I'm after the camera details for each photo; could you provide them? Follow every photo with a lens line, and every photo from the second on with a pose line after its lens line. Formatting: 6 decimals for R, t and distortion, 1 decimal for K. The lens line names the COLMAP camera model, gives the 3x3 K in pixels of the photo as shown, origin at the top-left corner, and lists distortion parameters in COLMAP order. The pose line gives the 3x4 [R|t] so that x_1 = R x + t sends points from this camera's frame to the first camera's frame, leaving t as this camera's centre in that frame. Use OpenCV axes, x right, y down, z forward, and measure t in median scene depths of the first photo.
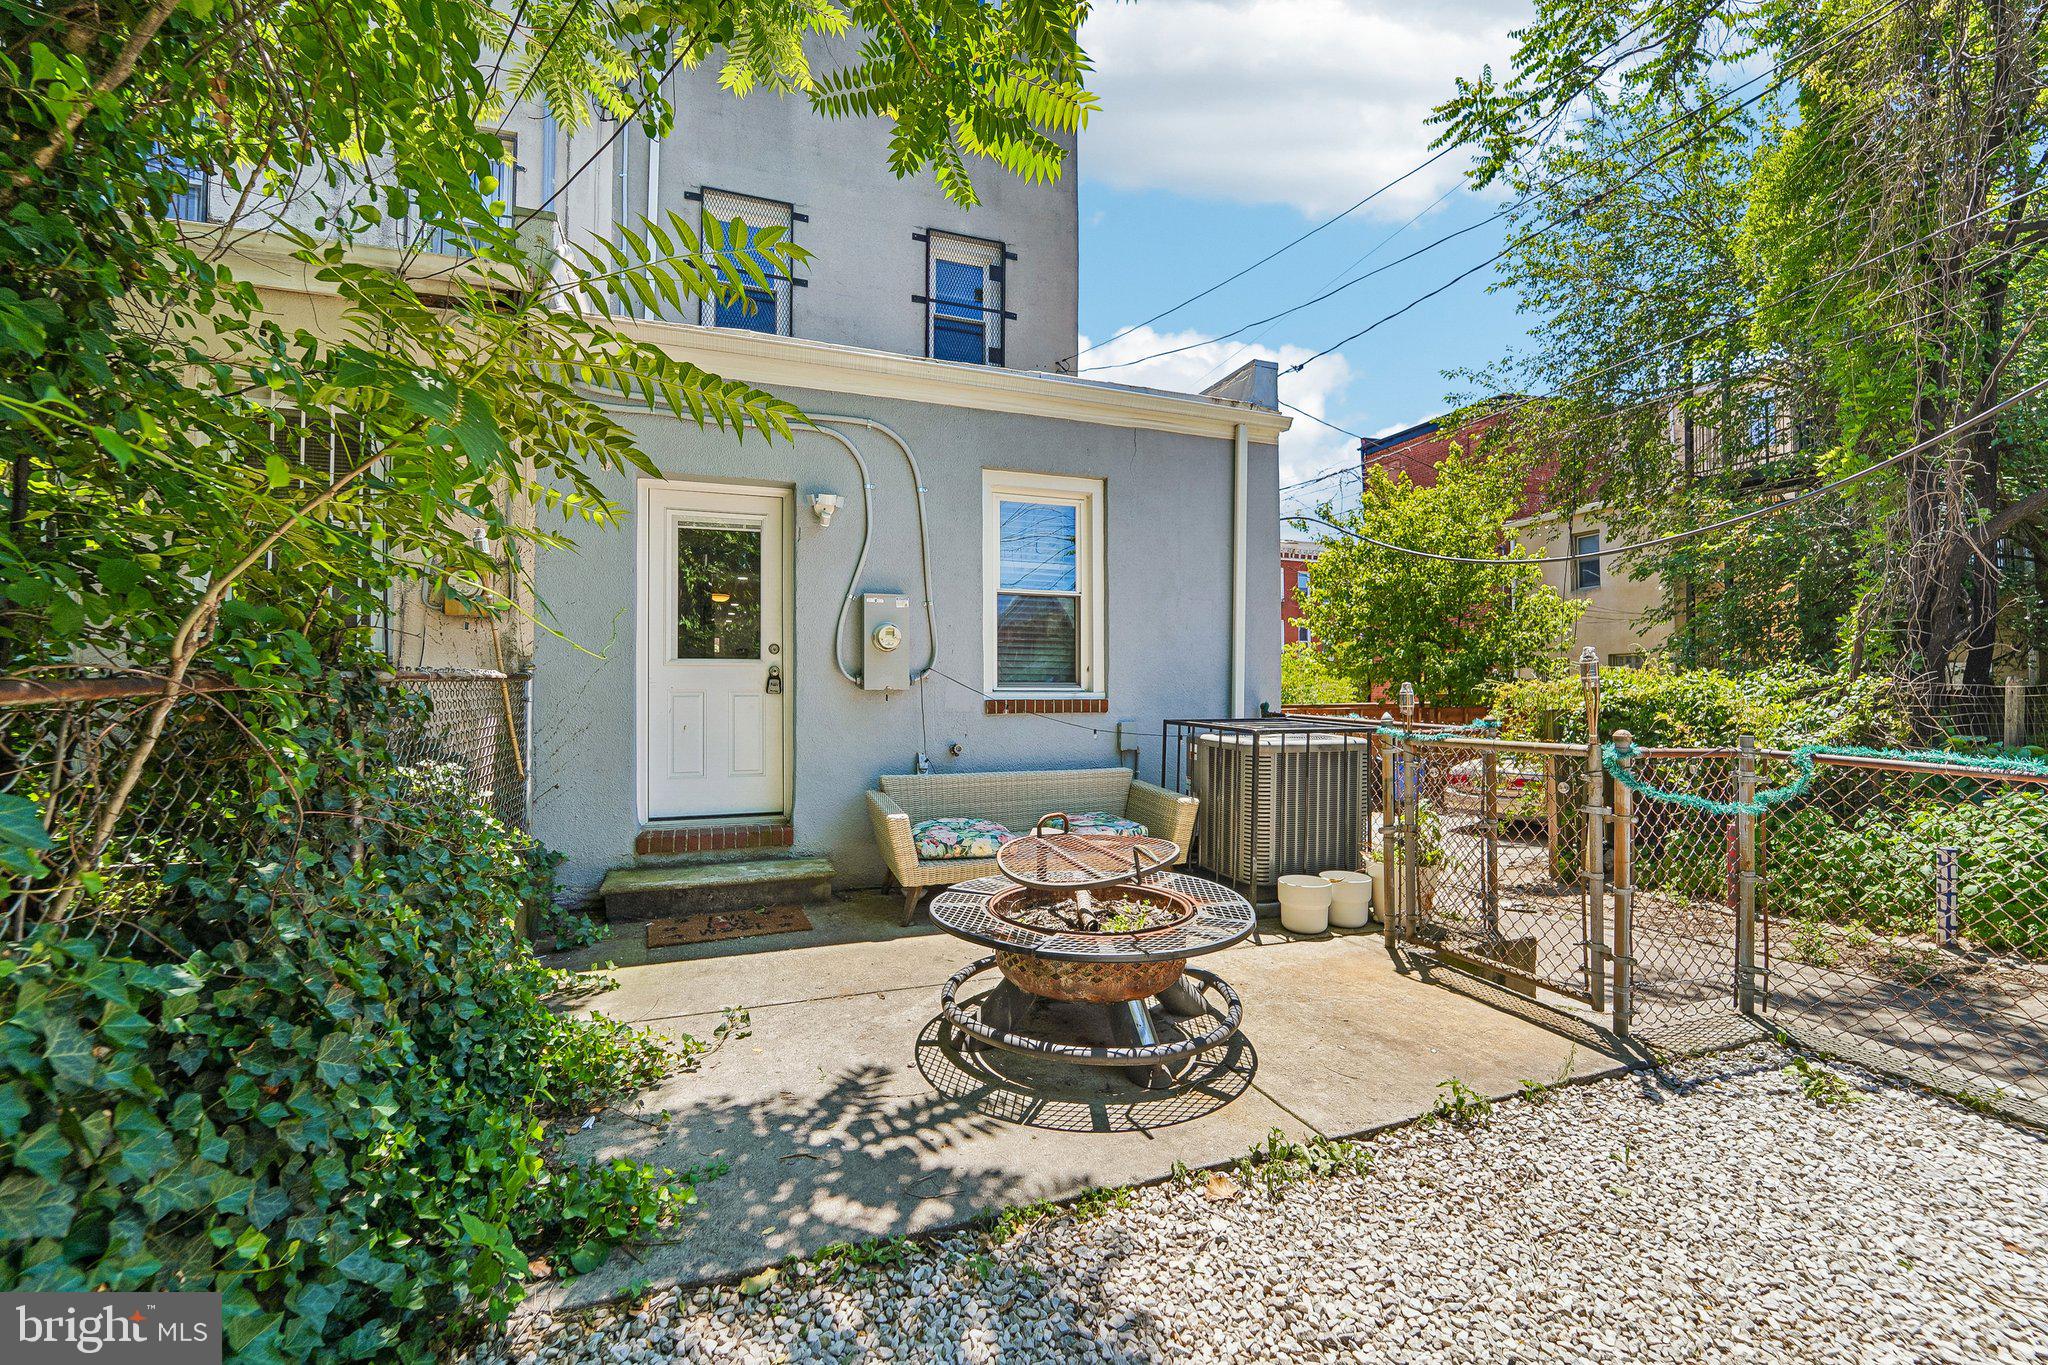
lens RADIAL K [[899.7, 0, 1024.0], [0, 899.7, 682.5], [0, 0, 1]] dist [-0.001592, 0.000082]
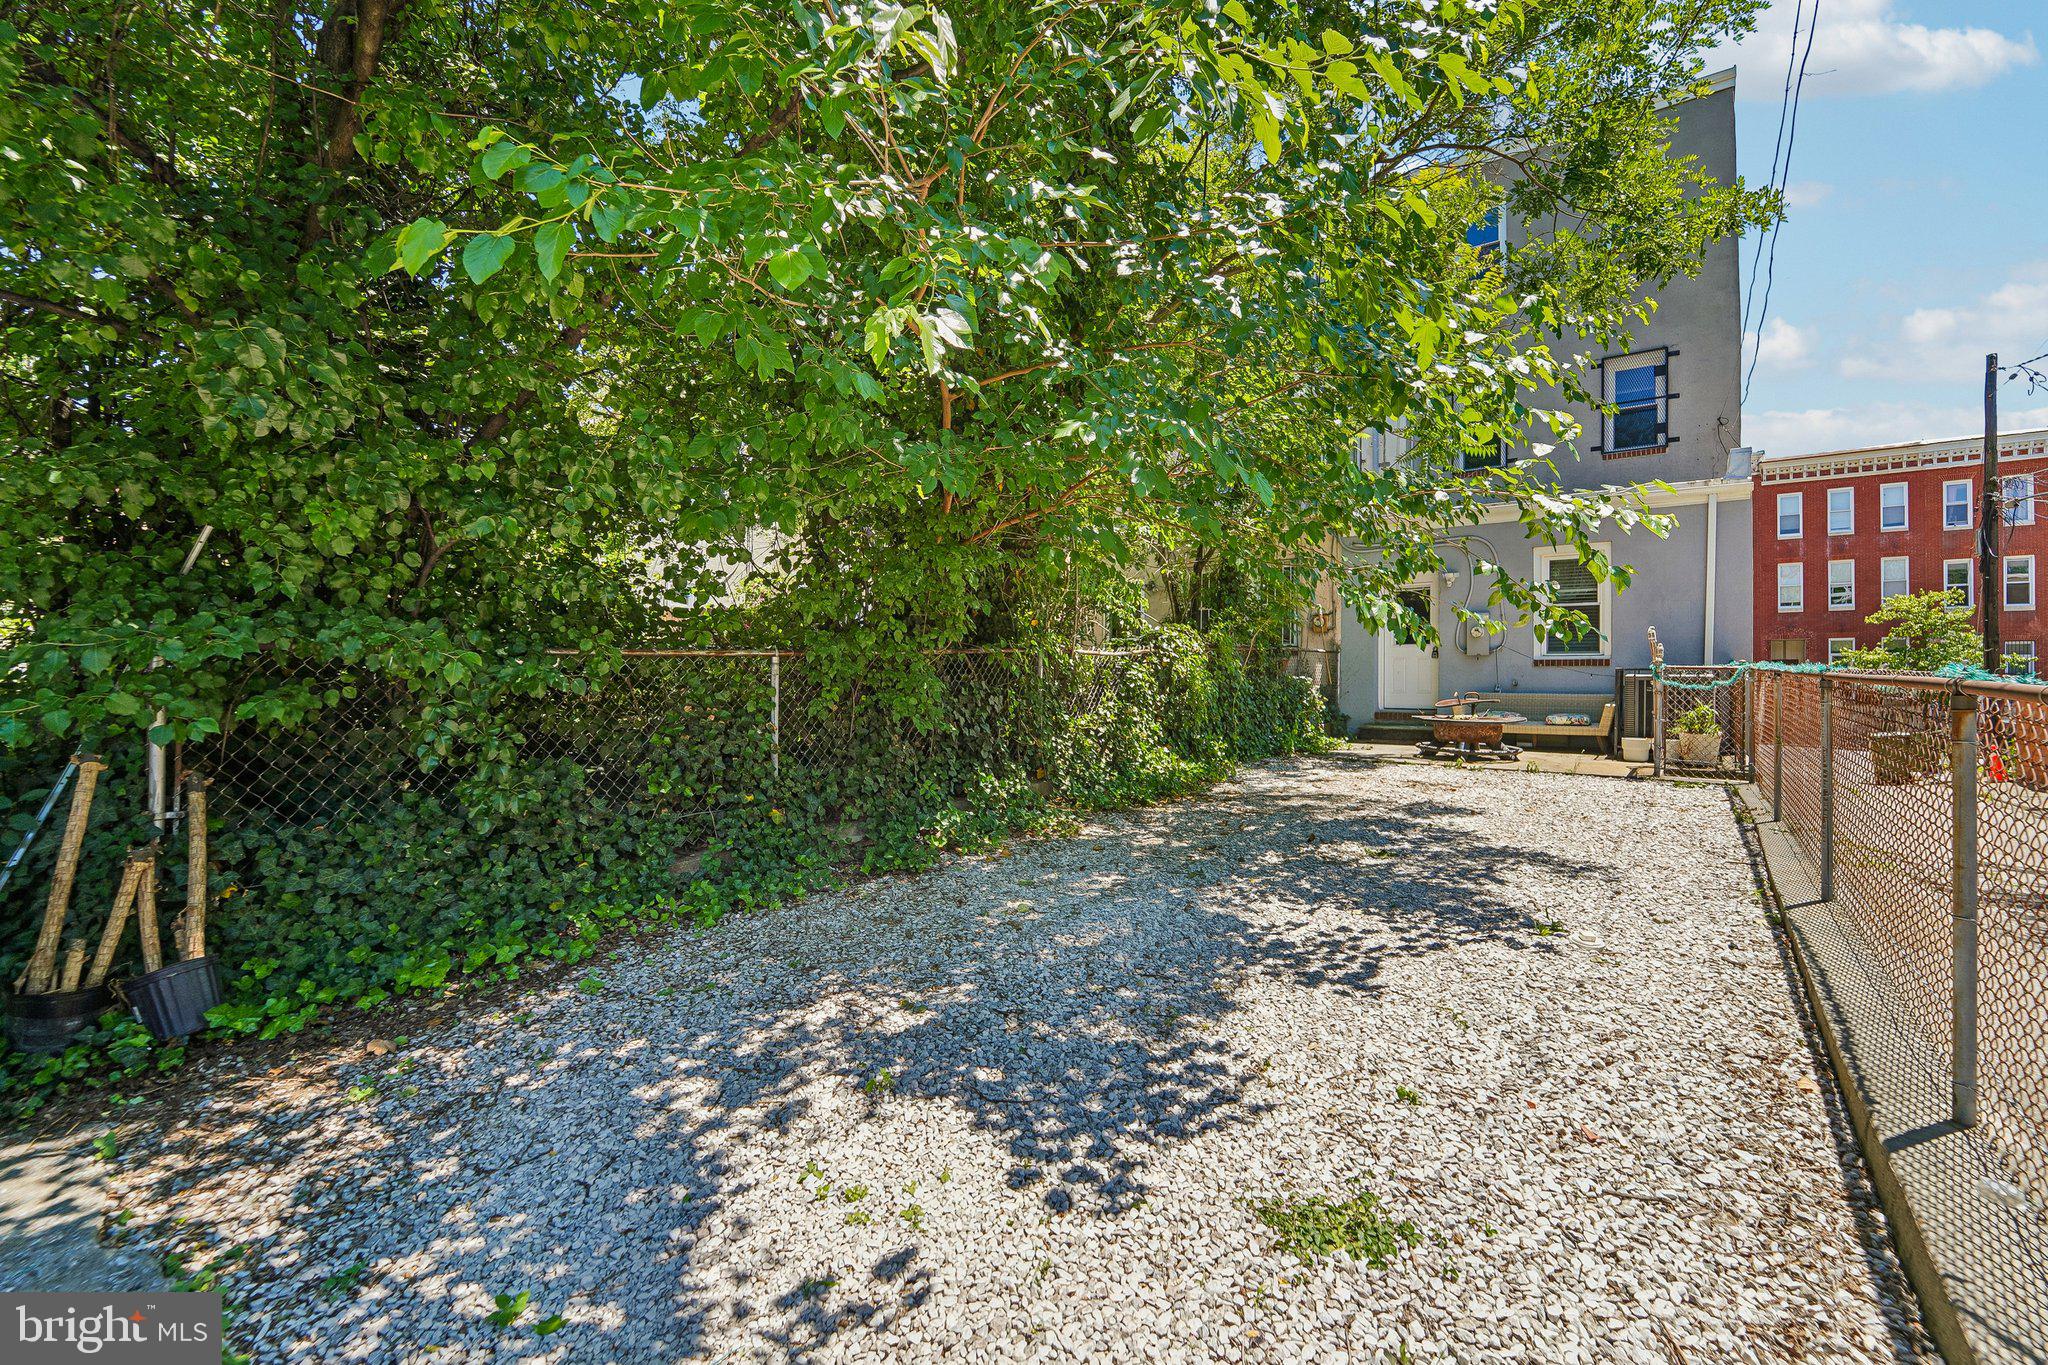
lens RADIAL K [[838.0, 0, 1021.3], [0, 838.0, 663.7], [0, 0, 1]] dist [-0.049109, 0.000185]
pose [[0.518483, -0.010743, -0.855020, 1.013699], [0.011400, 0.999919, -0.005650, 0.026841], [0.855012, -0.006818, 0.518564, -1.051897]]
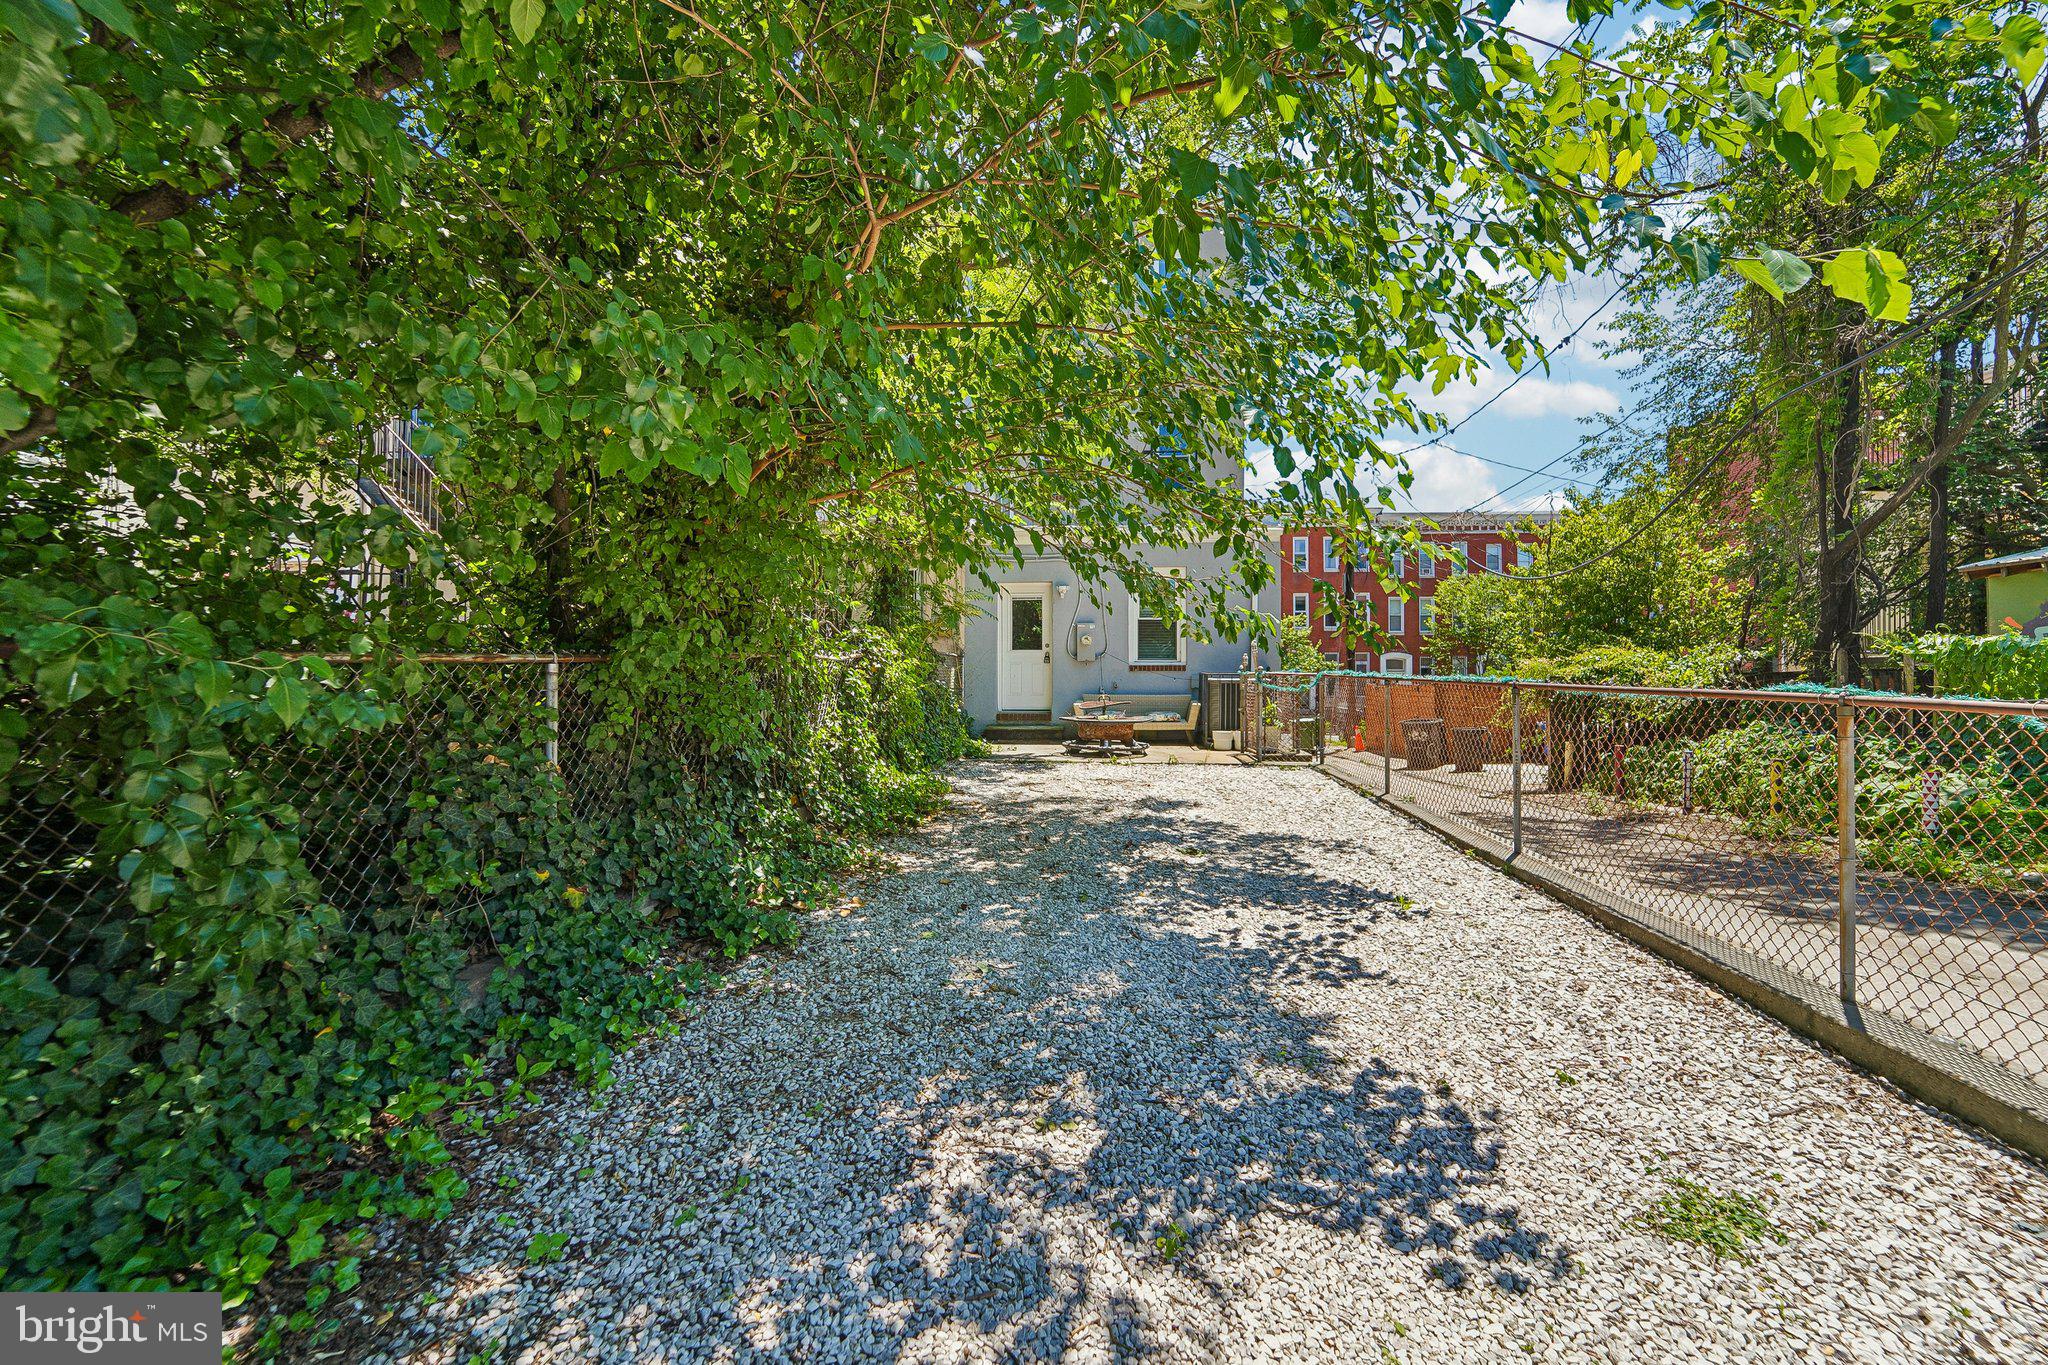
lens RADIAL K [[847.4, 0, 1026.9], [0, 847.4, 670.5], [0, 0, 1]] dist [-0.009357, -0.000376]
pose [[0.907819, -0.000863, -0.419360, 0.687434], [0.004695, 0.999956, 0.008105, 0.013465], [0.419335, -0.009327, 0.907784, -1.226503]]
